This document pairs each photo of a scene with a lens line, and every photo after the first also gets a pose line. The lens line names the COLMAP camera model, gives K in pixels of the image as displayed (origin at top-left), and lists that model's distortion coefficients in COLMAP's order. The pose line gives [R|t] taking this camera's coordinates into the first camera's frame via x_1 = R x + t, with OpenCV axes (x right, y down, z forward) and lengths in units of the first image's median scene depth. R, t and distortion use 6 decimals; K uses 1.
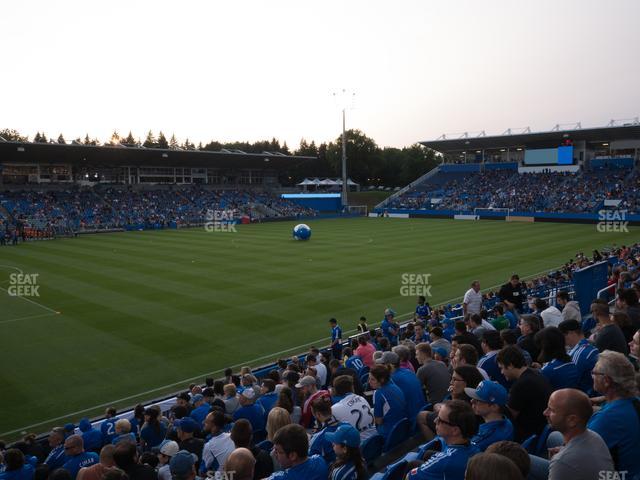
lens RADIAL K [[540.8, 0, 316.9], [0, 540.8, 239.9], [0, 0, 1]] dist [-0.028134, 0.008703]
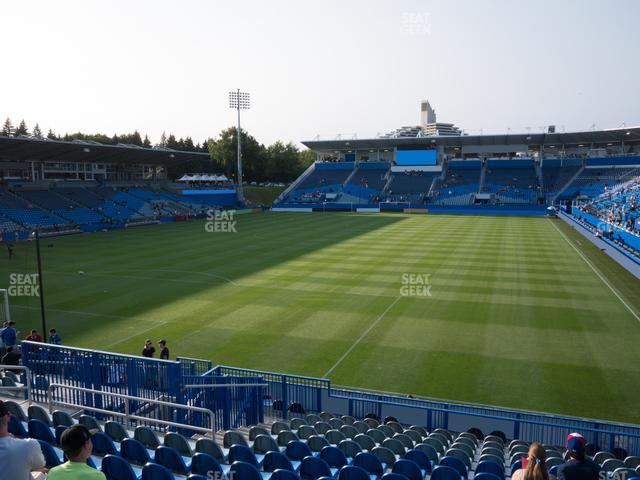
lens RADIAL K [[540.8, 0, 319.7], [0, 540.8, 241.2], [0, 0, 1]] dist [-0.028134, 0.008703]
pose [[0.912597, -0.042998, 0.406593, -0.238182], [0.036141, 0.999046, 0.024532, -0.006547], [-0.407260, -0.007693, 0.913280, -0.010581]]
